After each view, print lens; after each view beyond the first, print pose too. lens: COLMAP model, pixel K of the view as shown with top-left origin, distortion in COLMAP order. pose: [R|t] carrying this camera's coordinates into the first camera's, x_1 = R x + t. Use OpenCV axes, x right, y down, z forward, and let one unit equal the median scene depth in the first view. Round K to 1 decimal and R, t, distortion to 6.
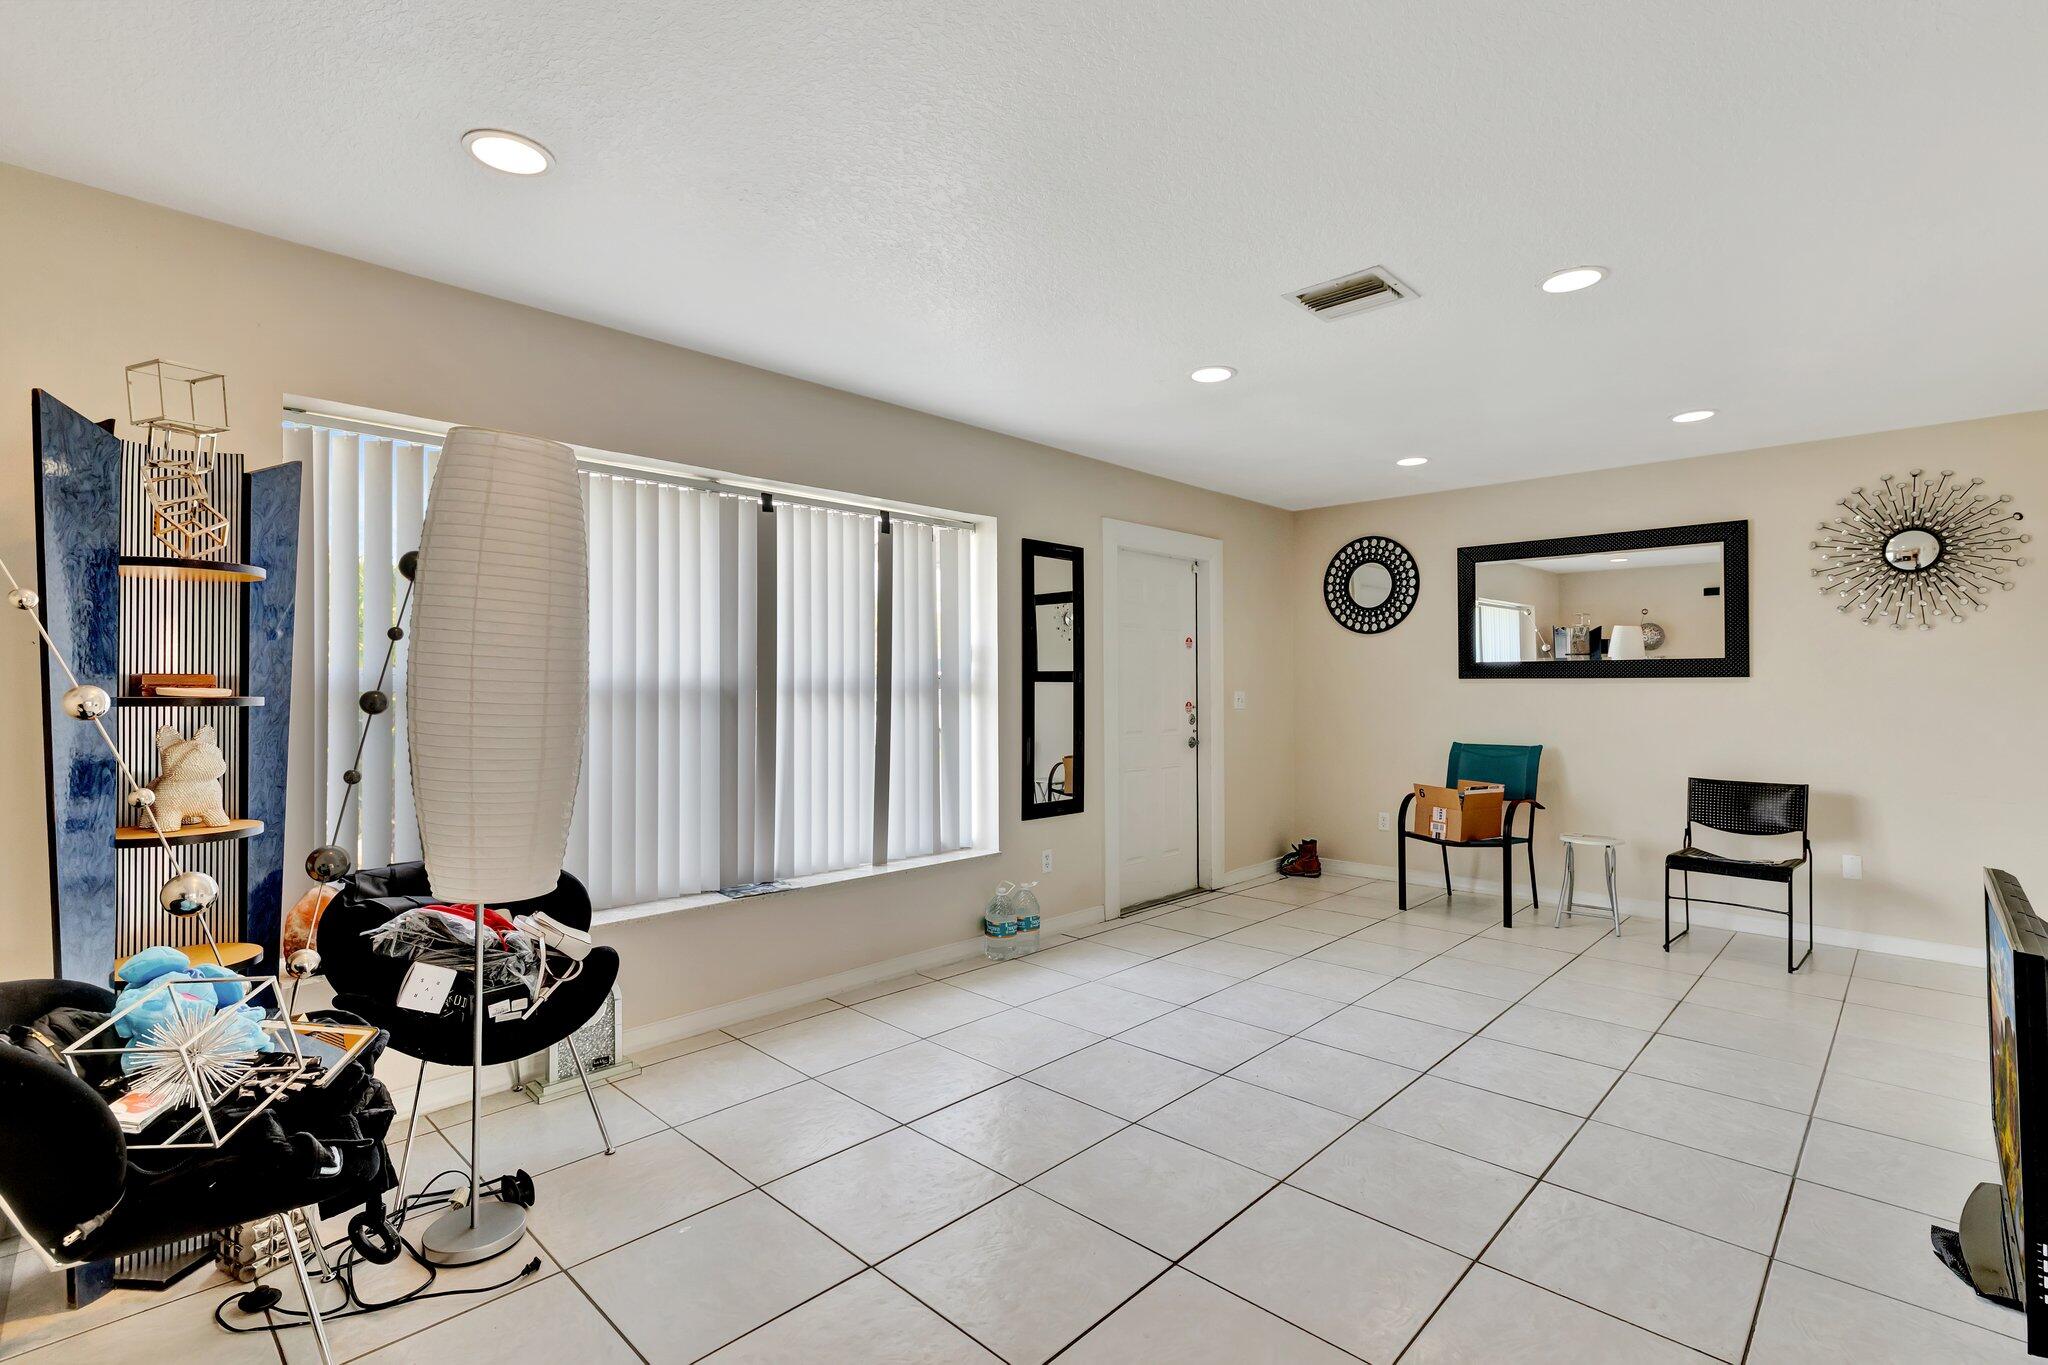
lens RADIAL K [[934.0, 0, 1024.0], [0, 934.0, 682.5], [0, 0, 1]] dist [0.000376, -0.000007]
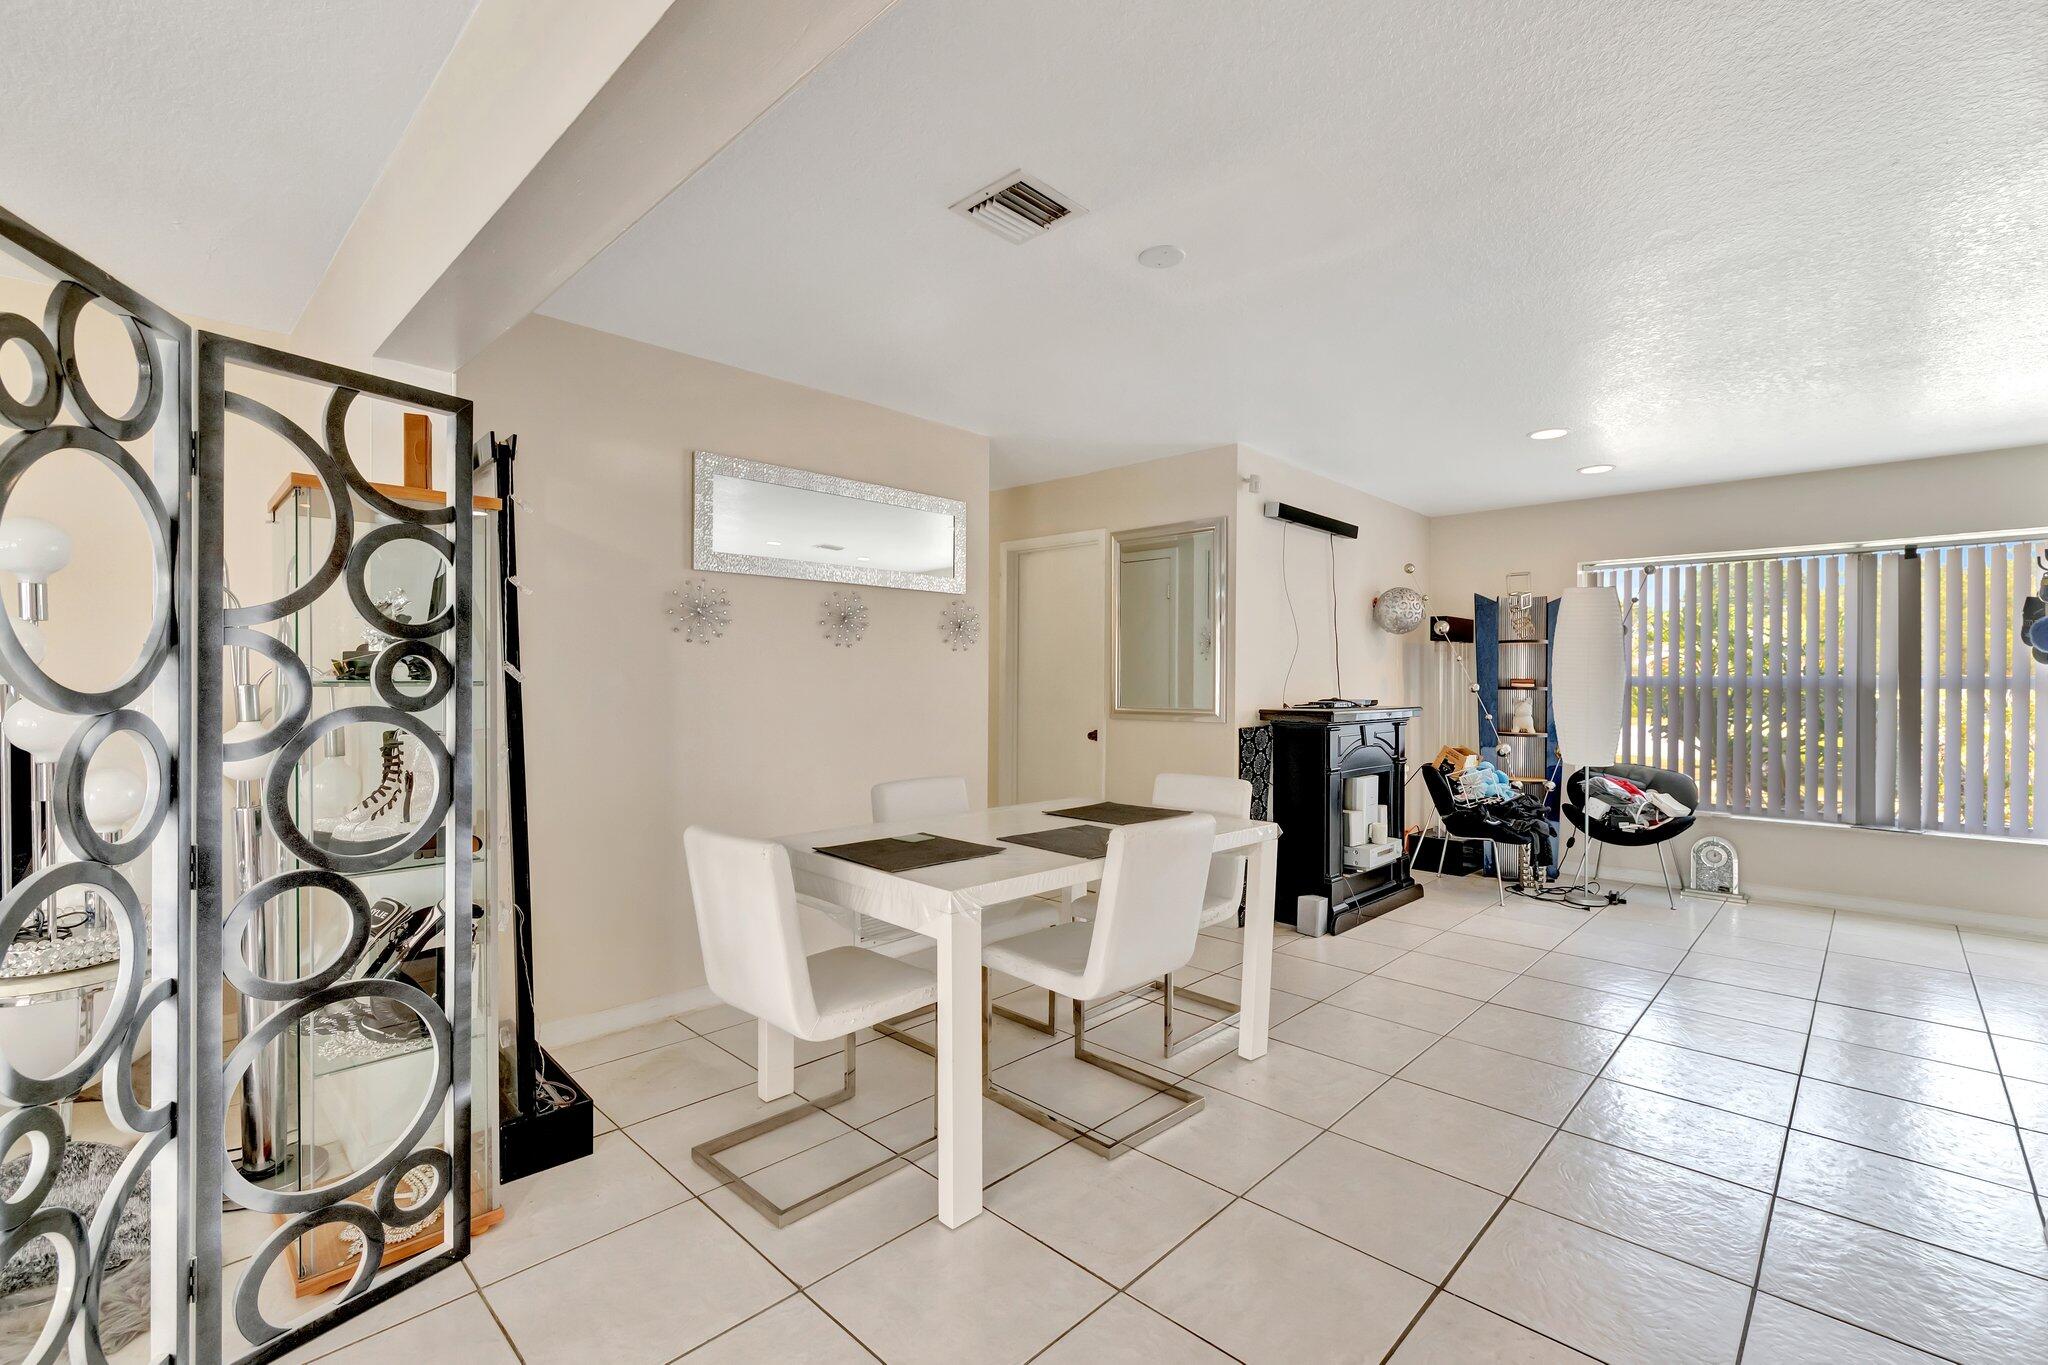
lens RADIAL K [[901.4, 0, 1024.0], [0, 901.4, 682.5], [0, 0, 1]] dist [-0.002363, 0.000052]
pose [[-0.007637, 0.001372, -0.999970, 1.629204], [-0.007290, 0.999972, 0.001428, 0.008939], [0.999944, 0.007301, -0.007627, -0.441644]]
